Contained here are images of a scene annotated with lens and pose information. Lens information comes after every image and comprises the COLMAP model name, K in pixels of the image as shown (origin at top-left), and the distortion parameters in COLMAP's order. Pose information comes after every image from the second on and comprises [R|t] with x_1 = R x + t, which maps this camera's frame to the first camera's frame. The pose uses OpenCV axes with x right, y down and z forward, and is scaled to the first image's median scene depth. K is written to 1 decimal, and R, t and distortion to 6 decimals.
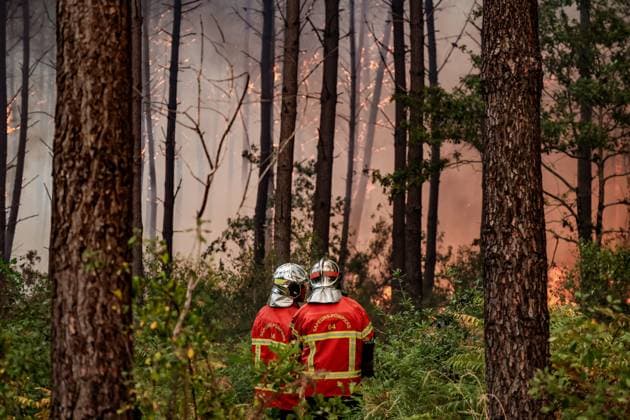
lens RADIAL K [[1655.1, 0, 316.4], [0, 1655.1, 205.7], [0, 0, 1]] dist [-0.033145, 0.000000]
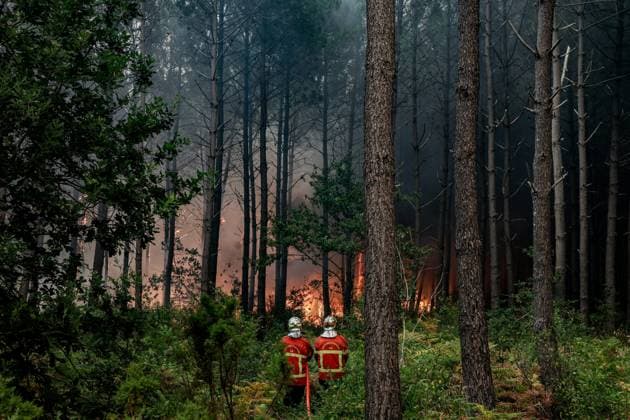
lens RADIAL K [[820.9, 0, 315.1], [0, 820.9, 210.7], [0, 0, 1]] dist [0.106693, 0.000000]
pose [[0.975330, 0.025645, 0.219256, -0.369742], [-0.012020, 0.997925, -0.063251, -0.056396], [-0.220423, 0.059055, 0.973615, -0.100991]]
